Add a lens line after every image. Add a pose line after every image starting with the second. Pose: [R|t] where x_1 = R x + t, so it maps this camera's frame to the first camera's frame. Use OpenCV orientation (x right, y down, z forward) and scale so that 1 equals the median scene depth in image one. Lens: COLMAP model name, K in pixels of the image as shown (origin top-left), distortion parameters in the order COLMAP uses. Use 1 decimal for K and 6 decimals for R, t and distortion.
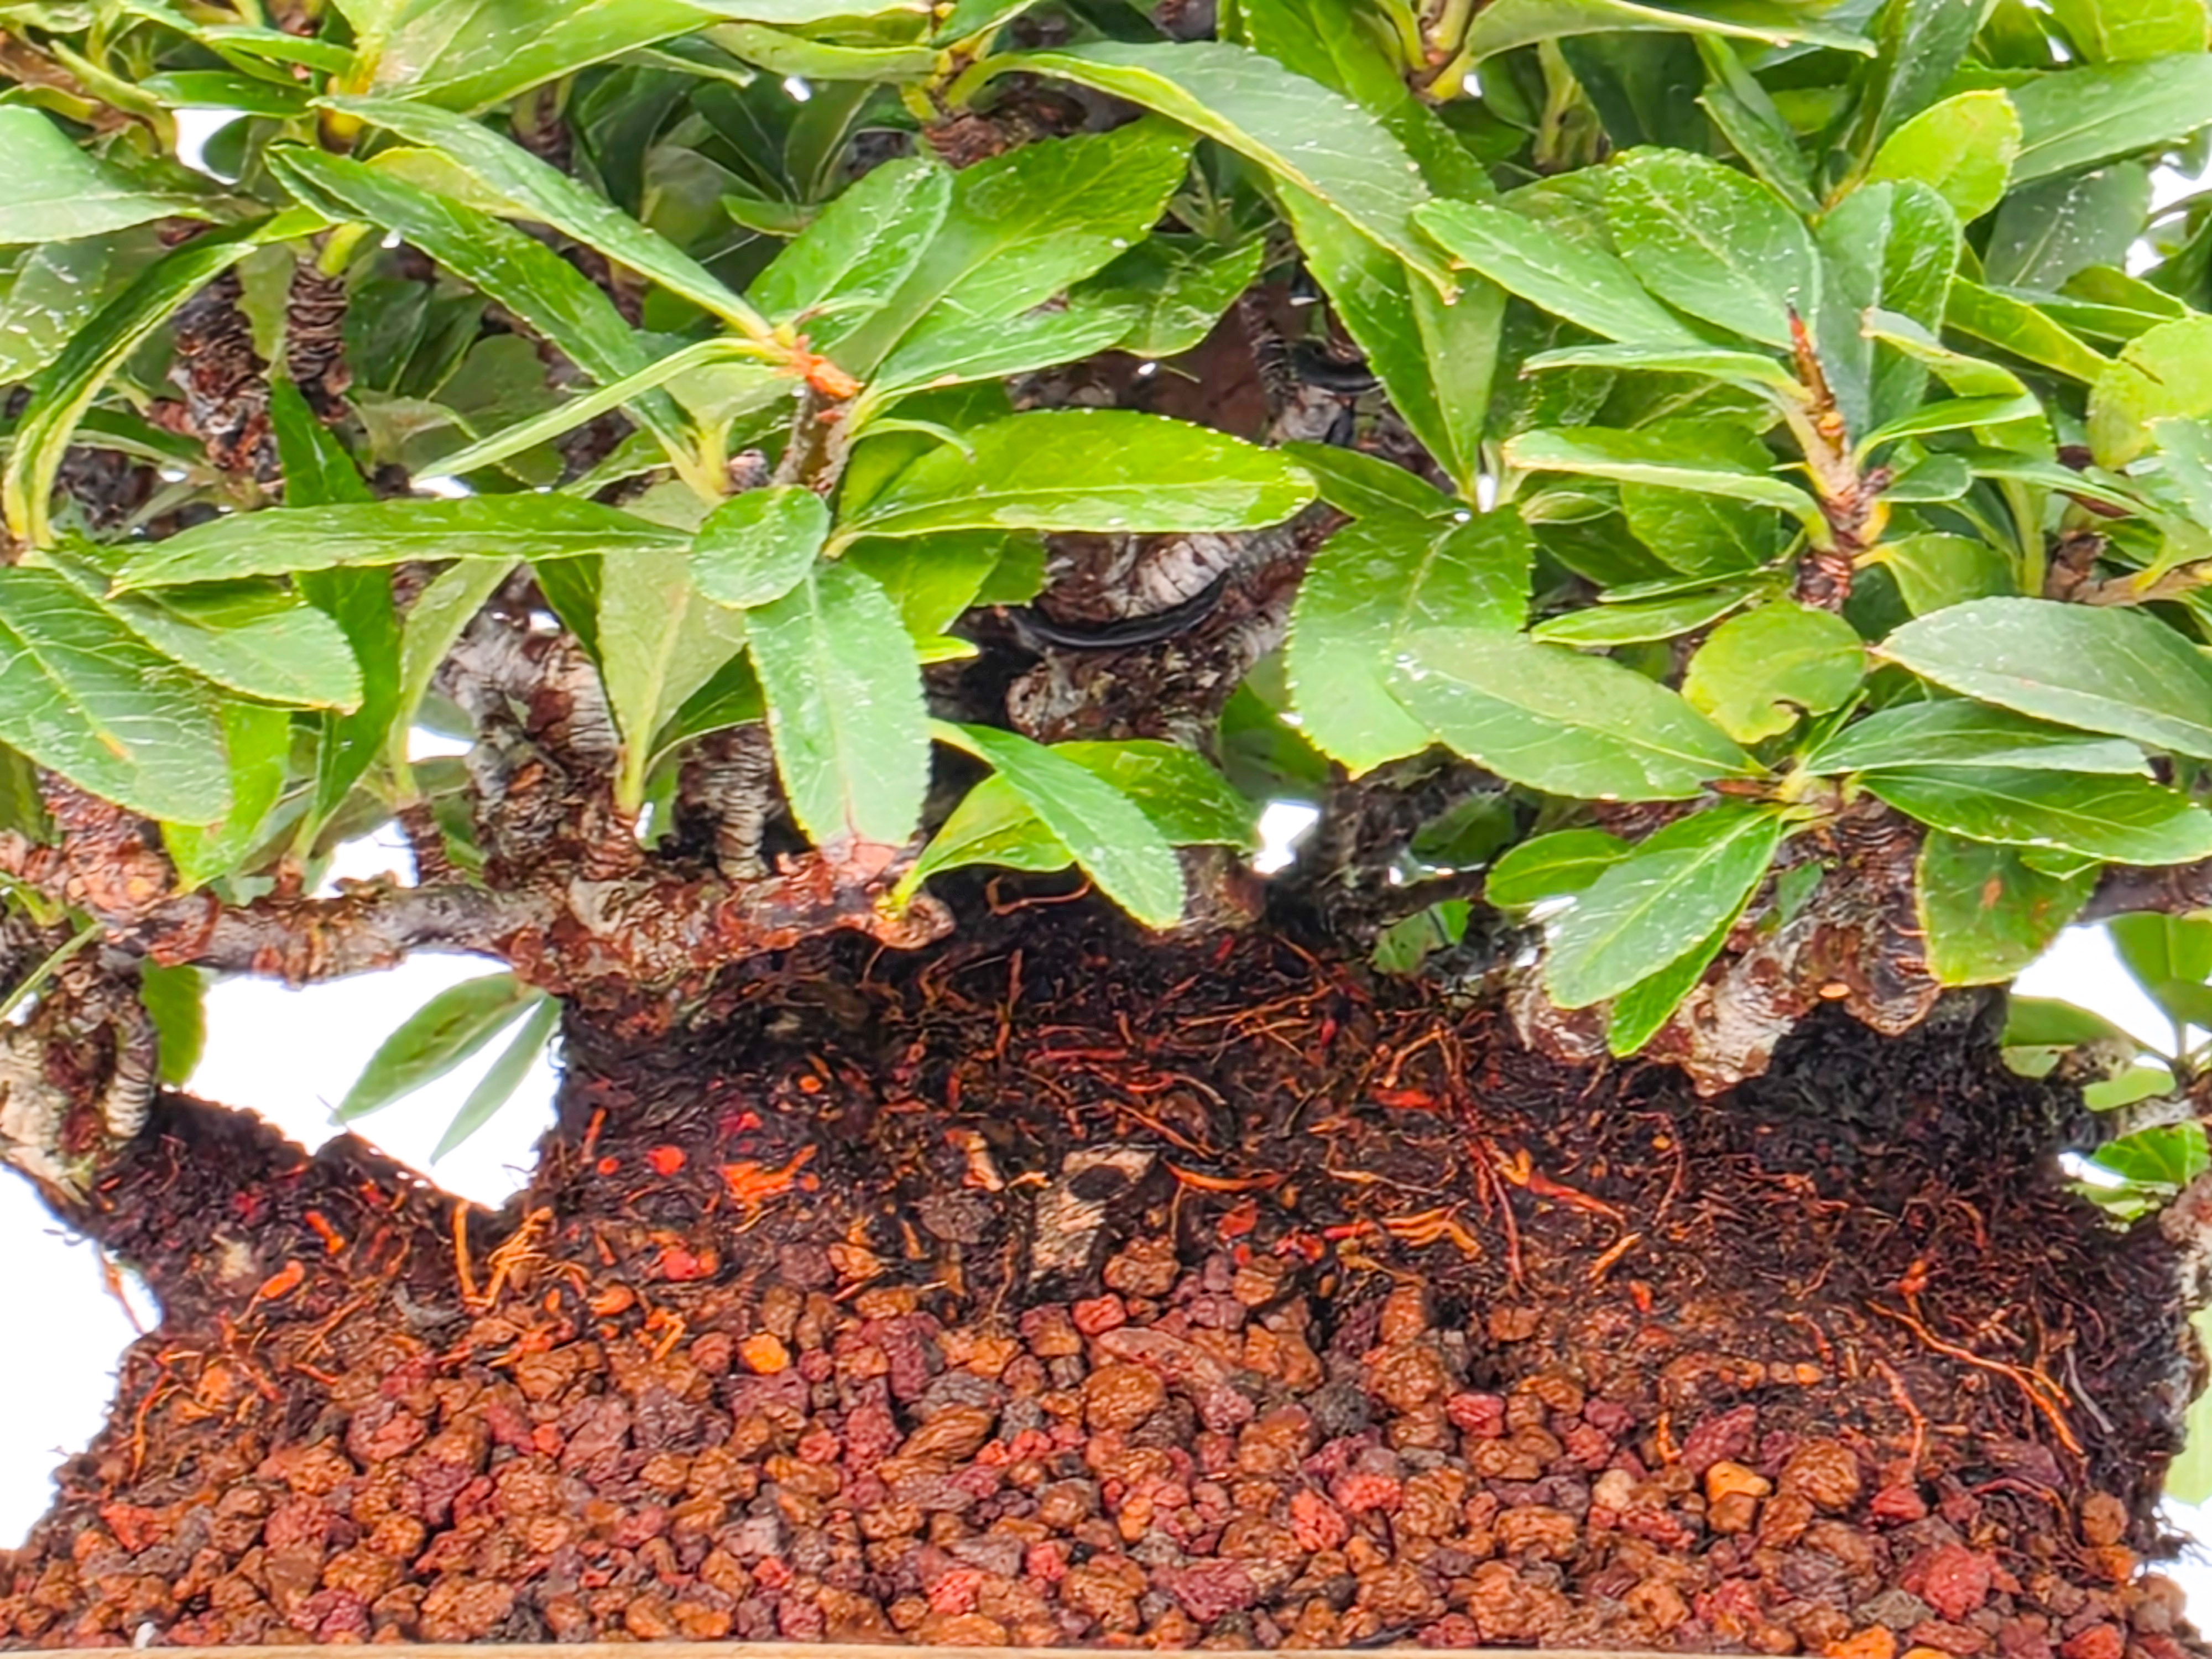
lens RADIAL K [[5484.7, 0, 1106.0], [0, 5484.7, 829.5], [0, 0, 1]] dist [0.016828, -0.327235]
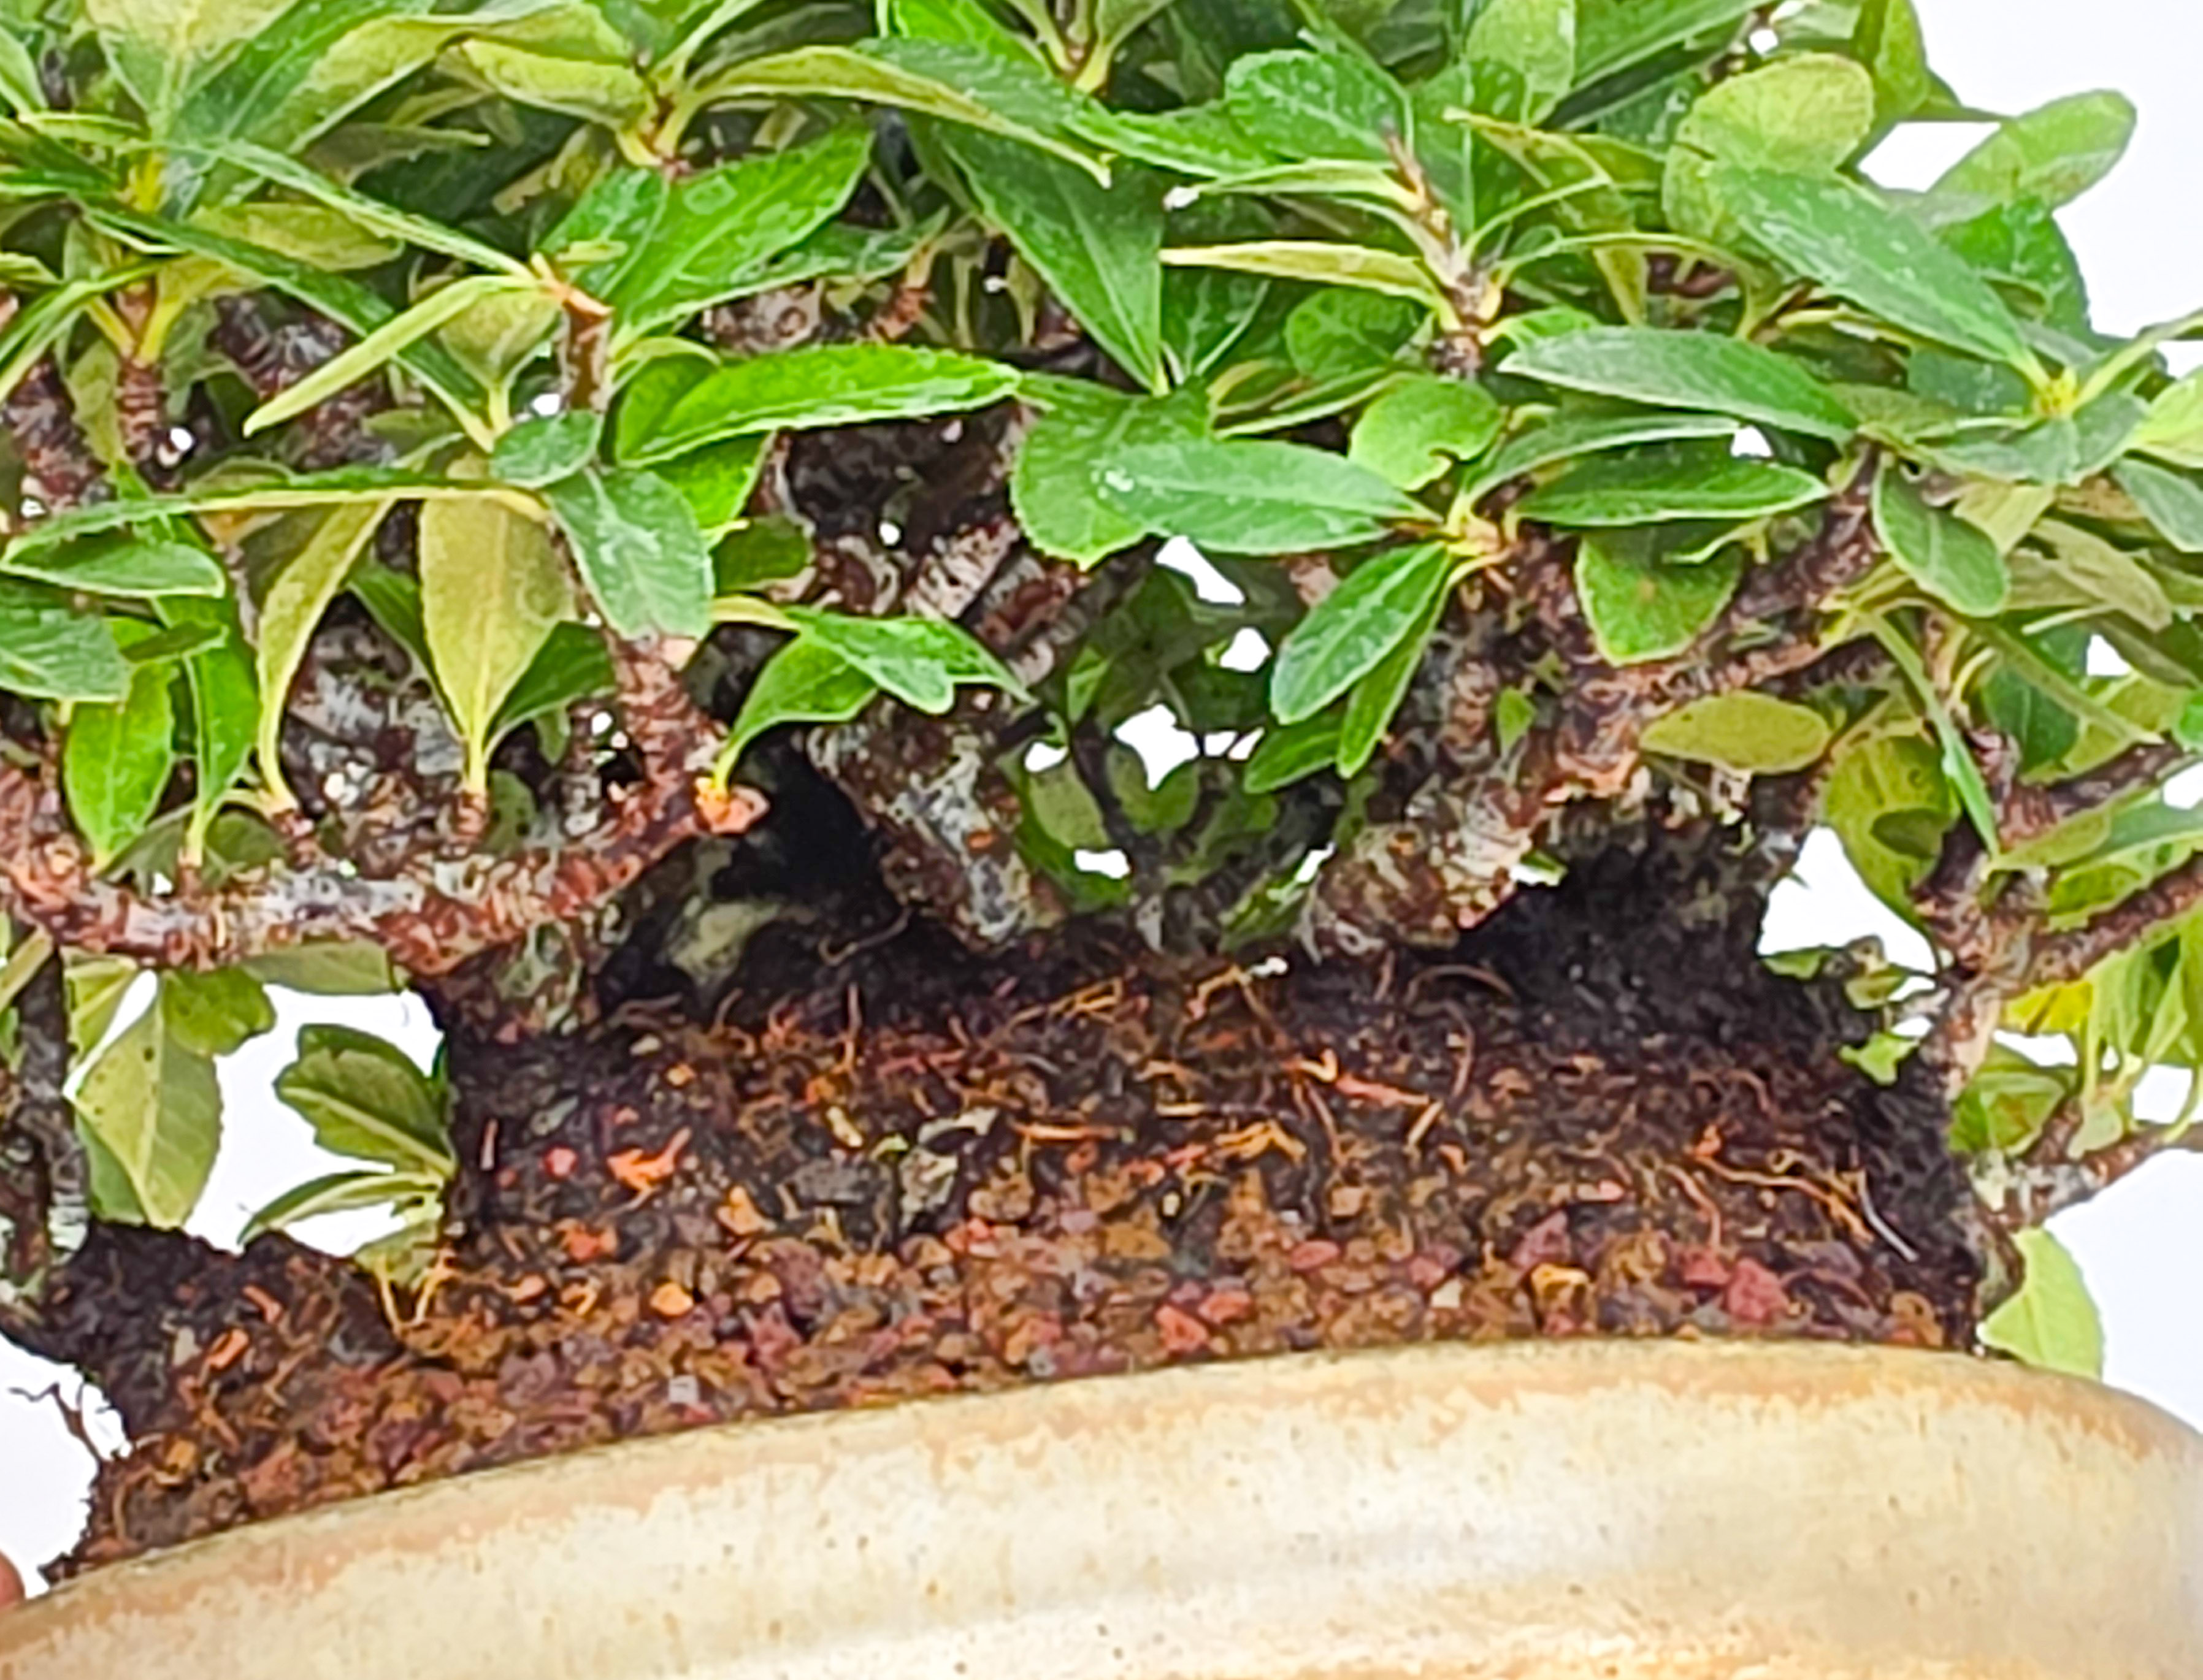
lens RADIAL K [[6156.1, 0, 1099.8], [0, 6156.1, 899.3], [0, 0, 1]] dist [-0.104998, 0.471825]
pose [[0.987412, -0.155948, 0.026423, 0.003072], [0.158148, 0.976231, -0.148197, 0.216965], [-0.002684, 0.150511, 0.988605, -0.239236]]
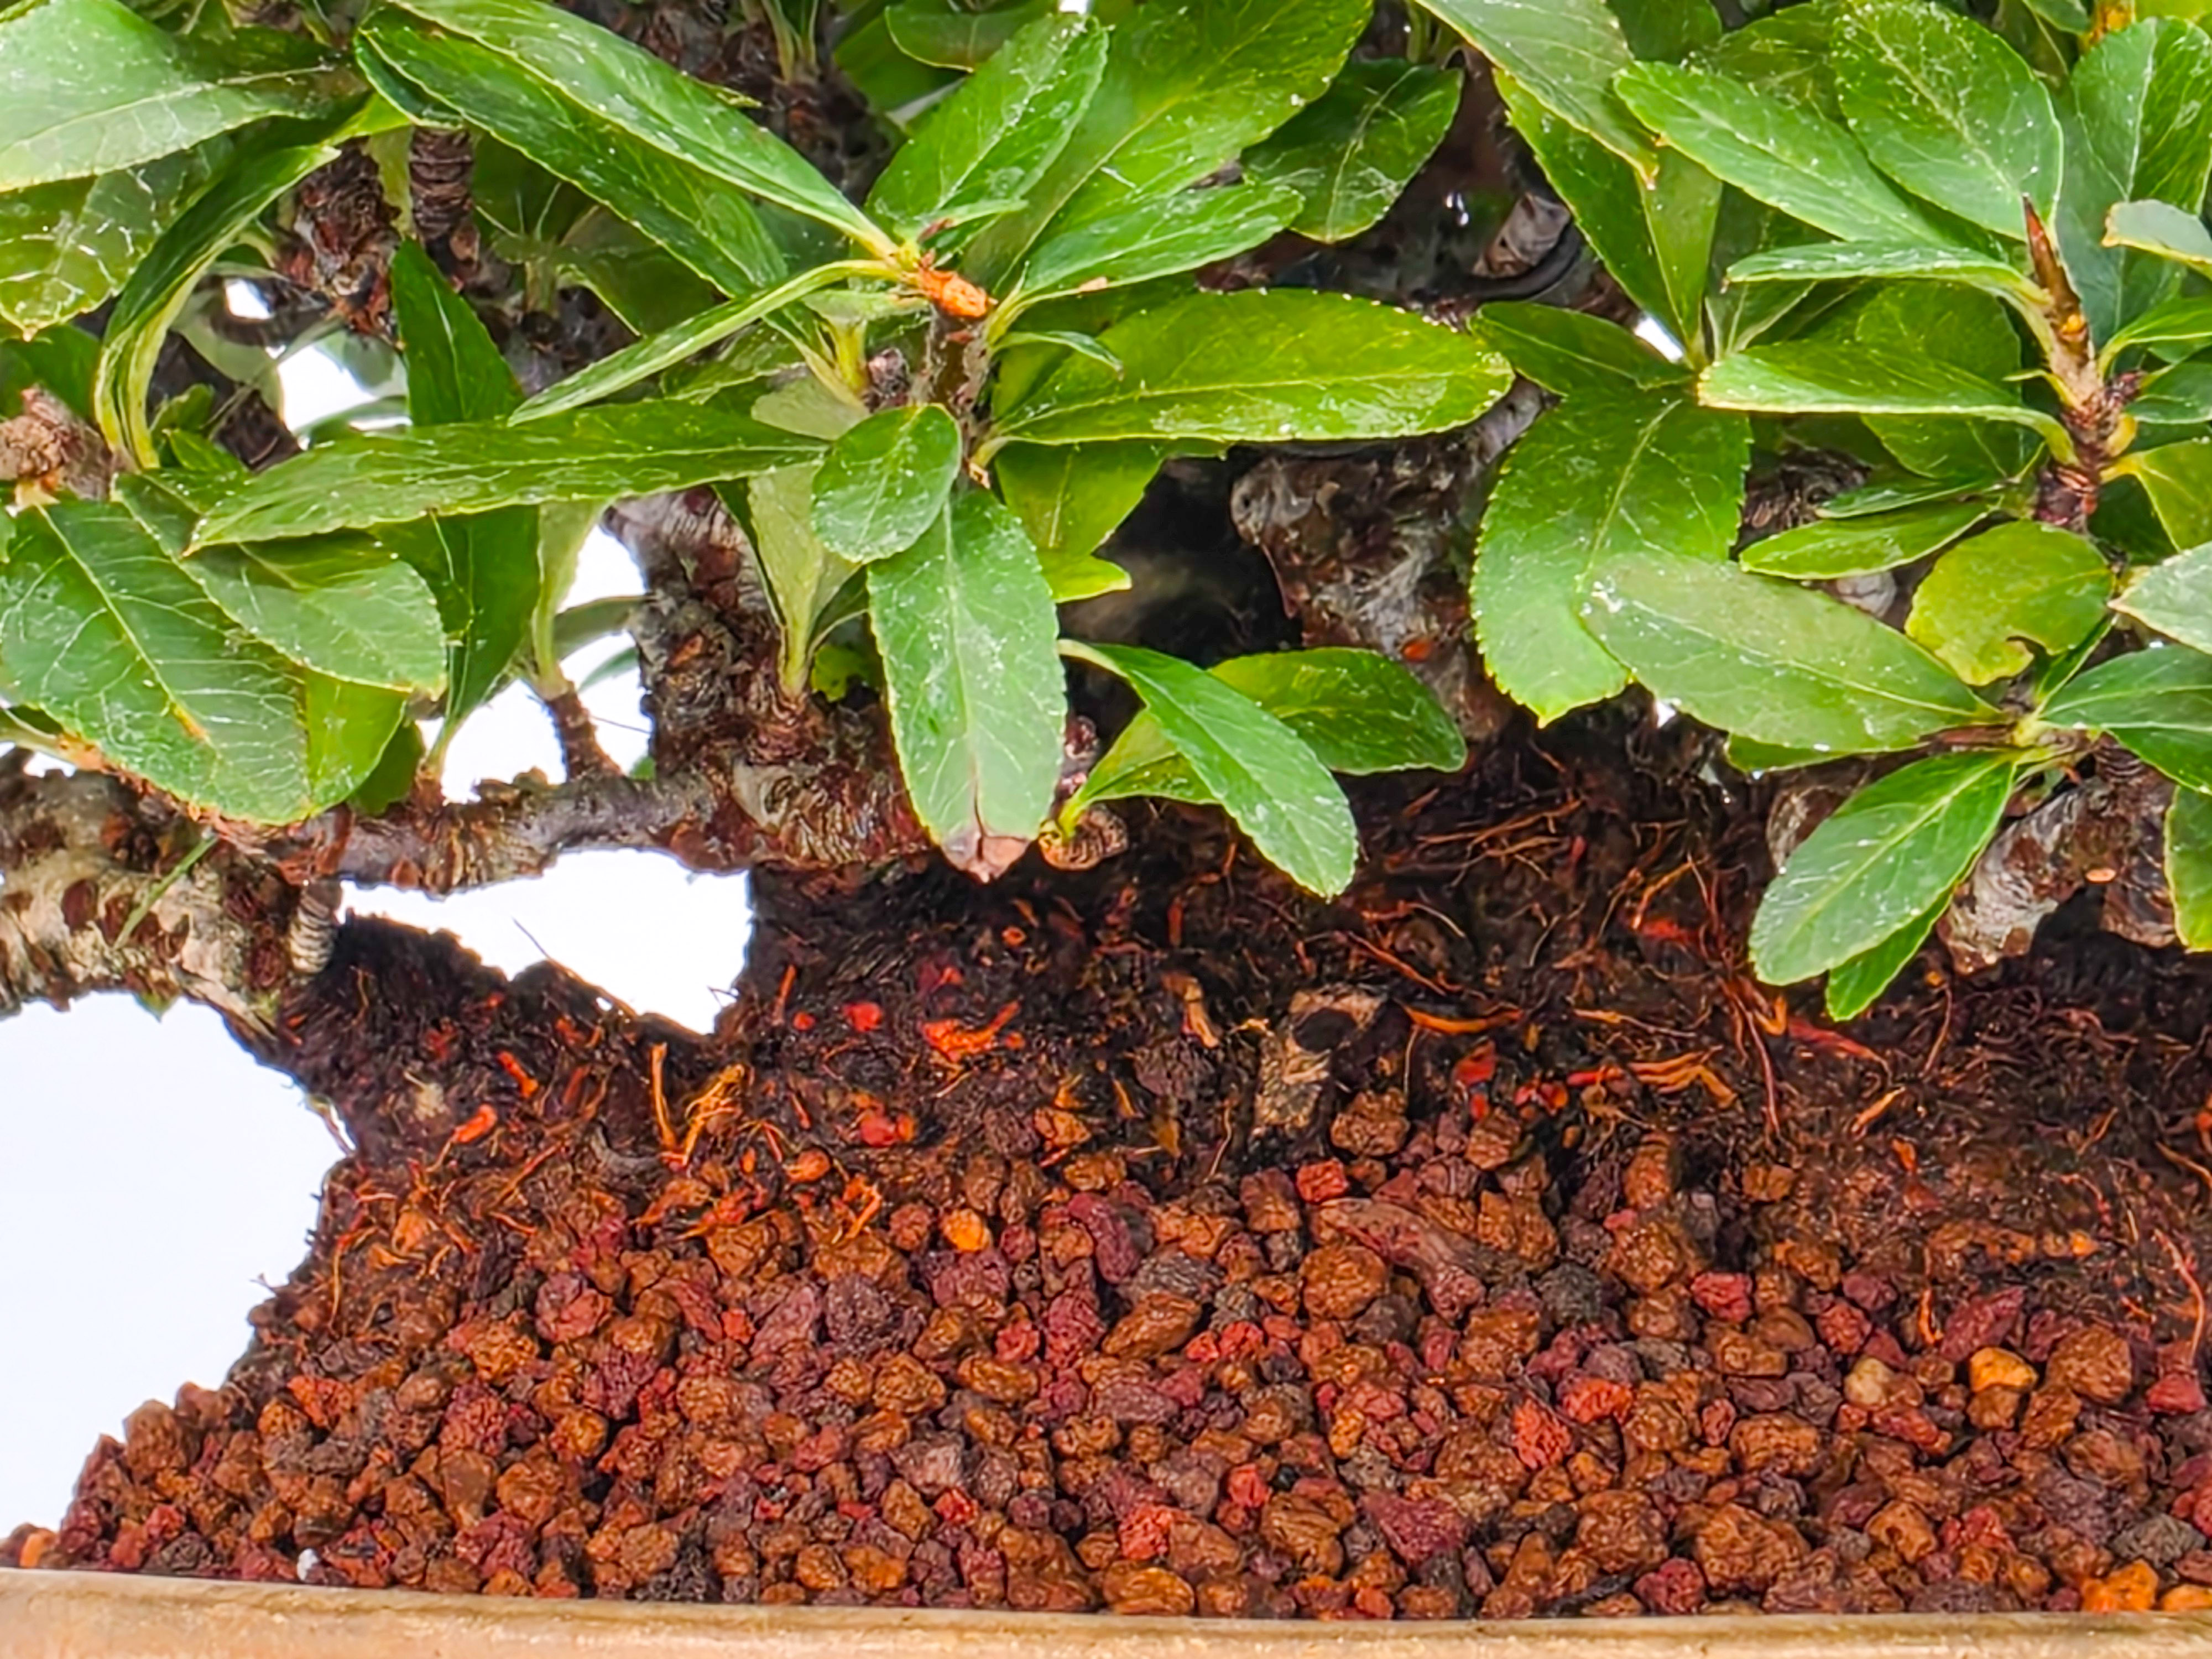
lens RADIAL K [[5484.7, 0, 1106.0], [0, 5484.7, 829.5], [0, 0, 1]] dist [0.016828, -0.327235]
pose [[0.996451, -0.005223, -0.084012, 0.042601], [0.015611, 0.992226, 0.123466, -0.091123], [0.082714, -0.124340, 0.988786, 0.076811]]
